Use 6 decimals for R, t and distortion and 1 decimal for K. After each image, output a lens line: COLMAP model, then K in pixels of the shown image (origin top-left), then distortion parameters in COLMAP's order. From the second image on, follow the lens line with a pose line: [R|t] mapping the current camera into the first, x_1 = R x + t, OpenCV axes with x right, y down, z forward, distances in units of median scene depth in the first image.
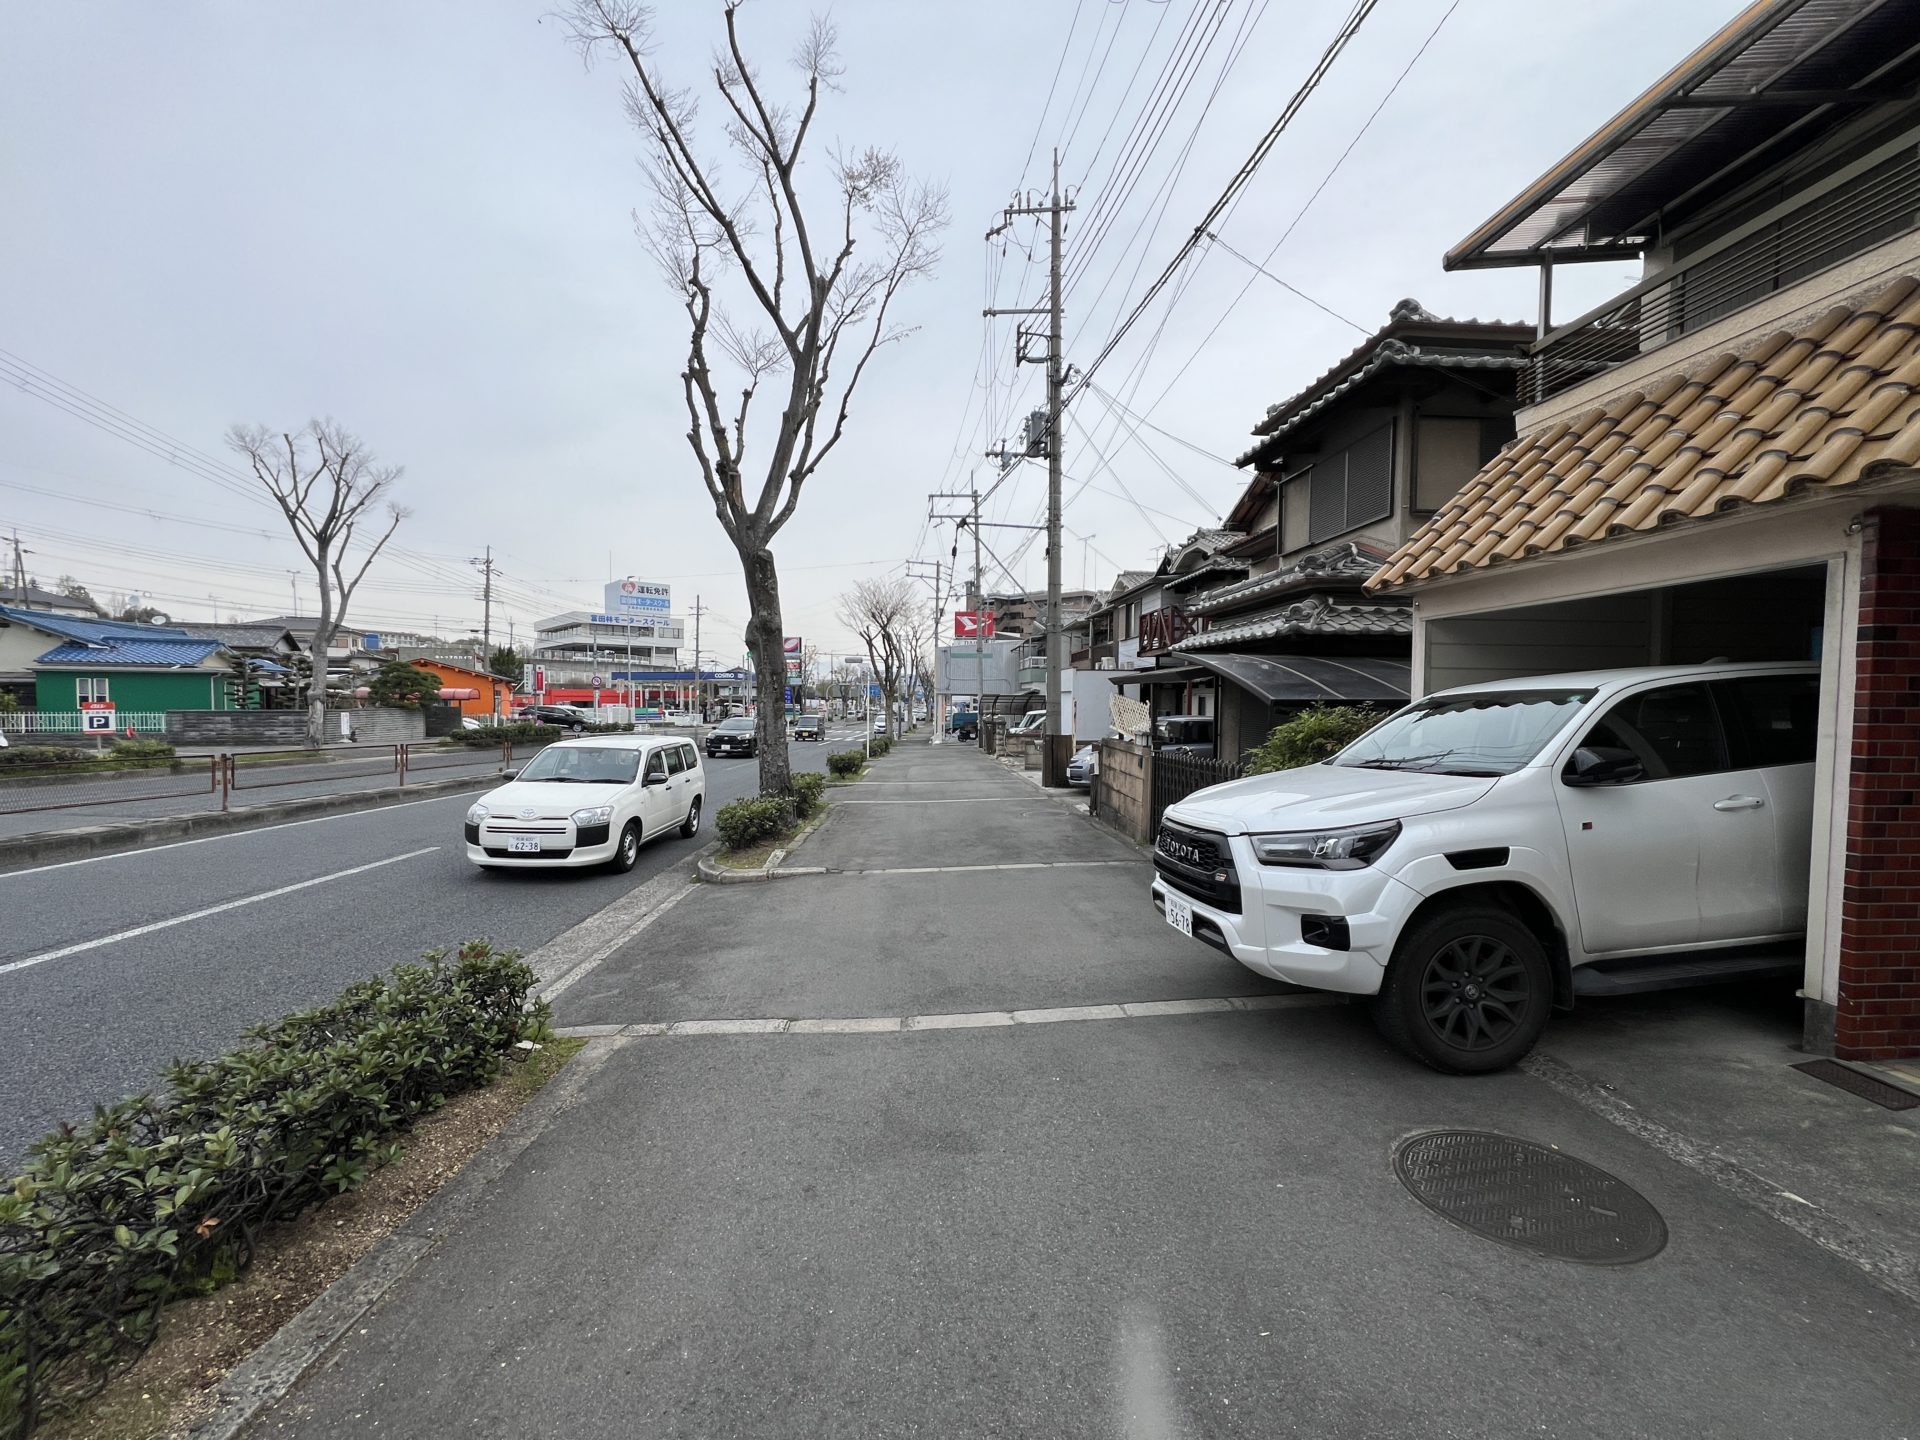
lens RADIAL K [[766.1, 0, 950.3], [0, 766.1, 727.2], [0, 0, 1]] dist [-0.006873, -0.000105]
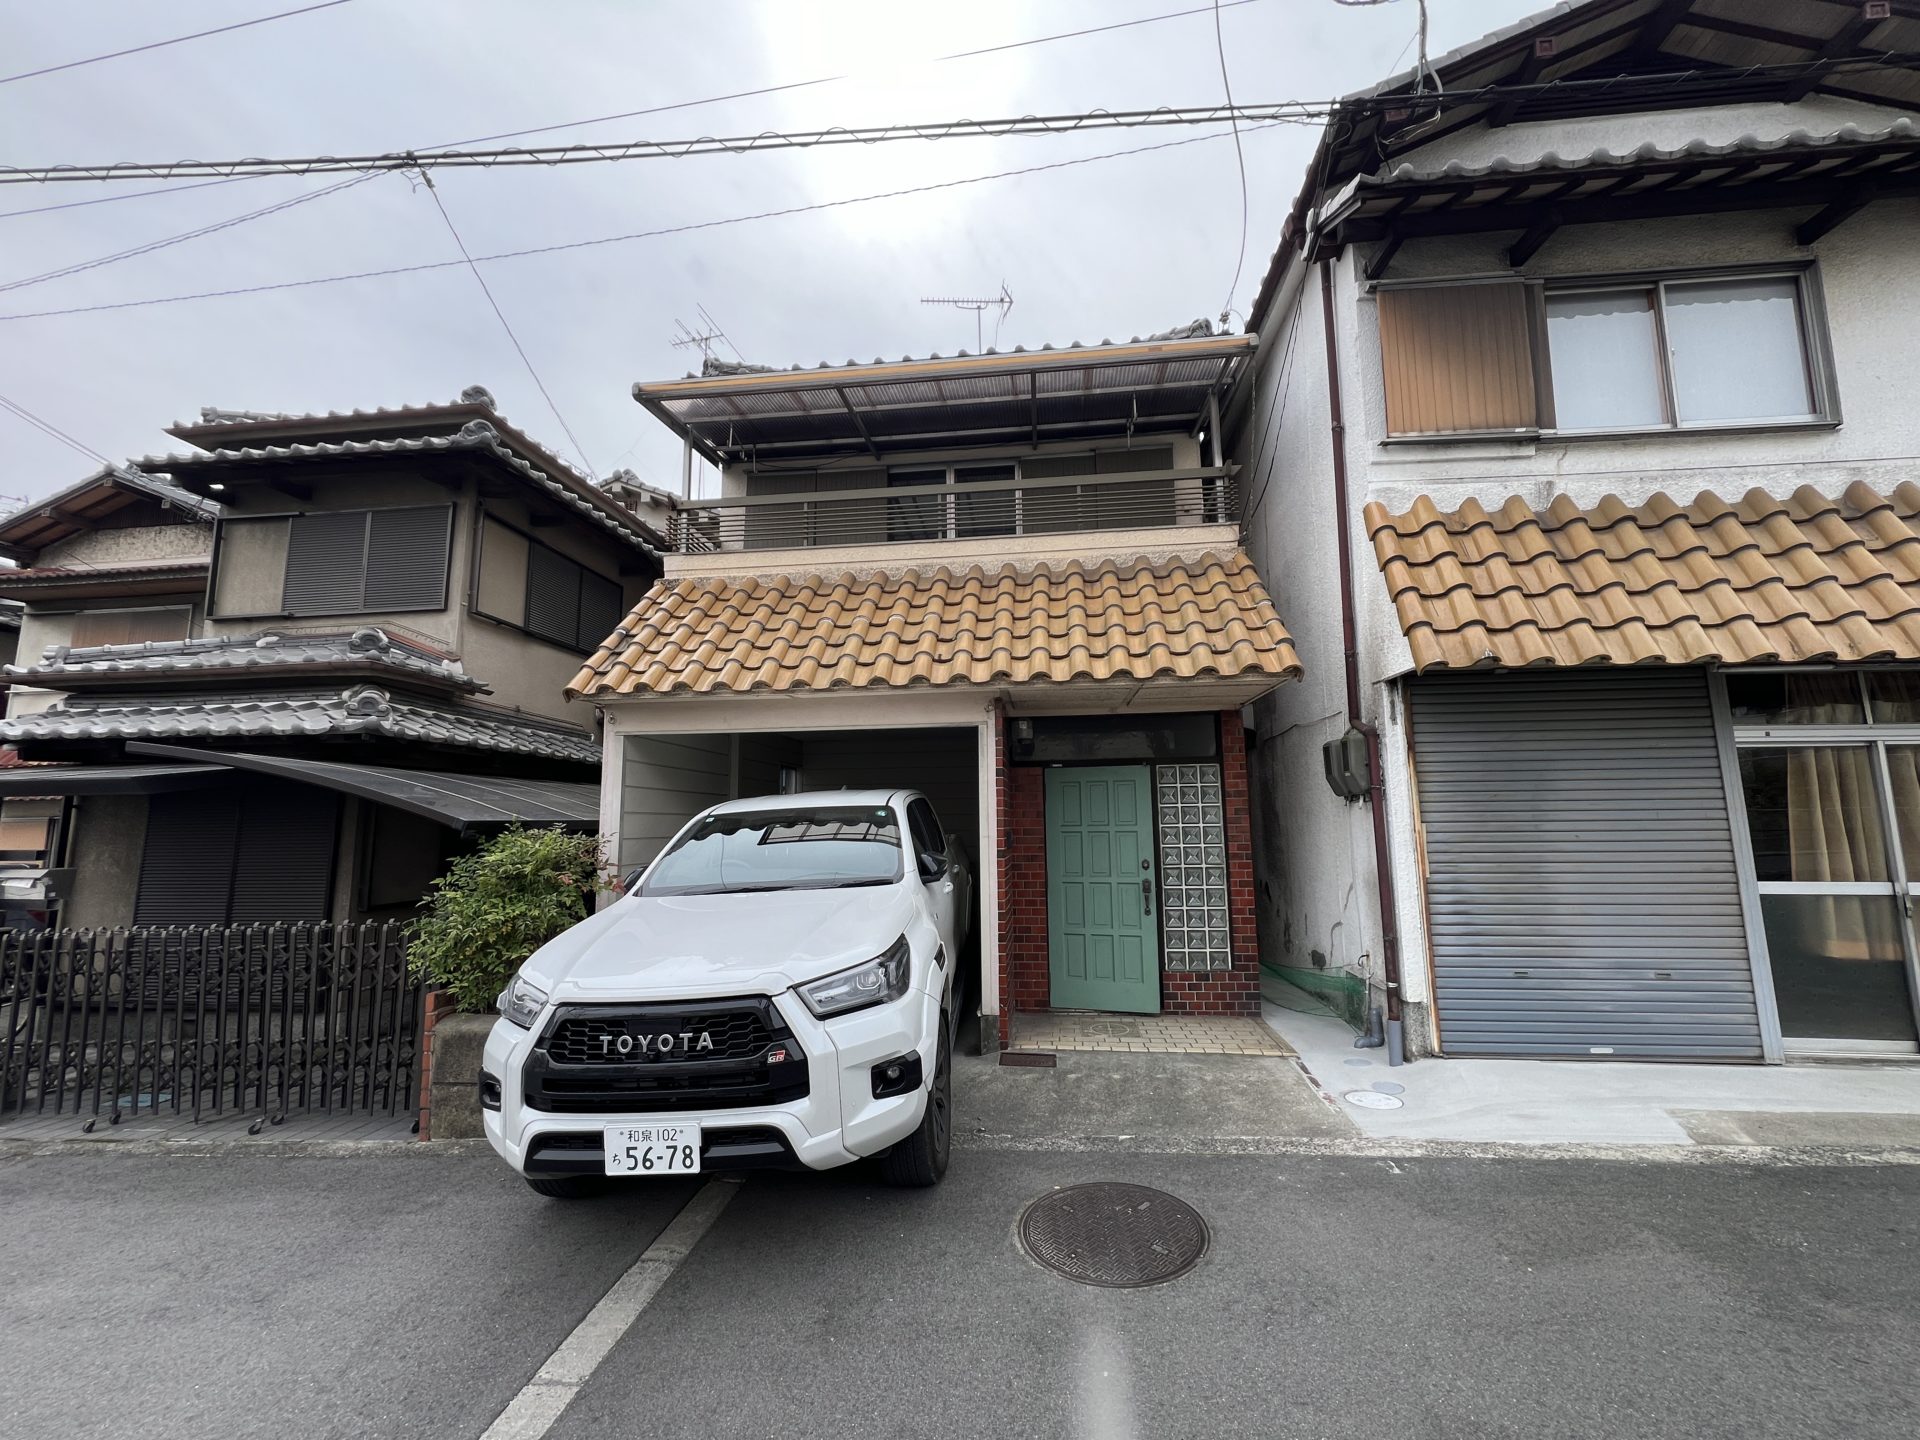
lens RADIAL K [[766.1, 0, 958.1], [0, 766.1, 723.2], [0, 0, 1]] dist [-0.006873, -0.000105]
pose [[0.157961, 0.122602, 0.979805, -0.339580], [0.051587, 0.989882, -0.132180, -0.011493], [-0.986097, 0.071424, 0.150038, 0.640717]]
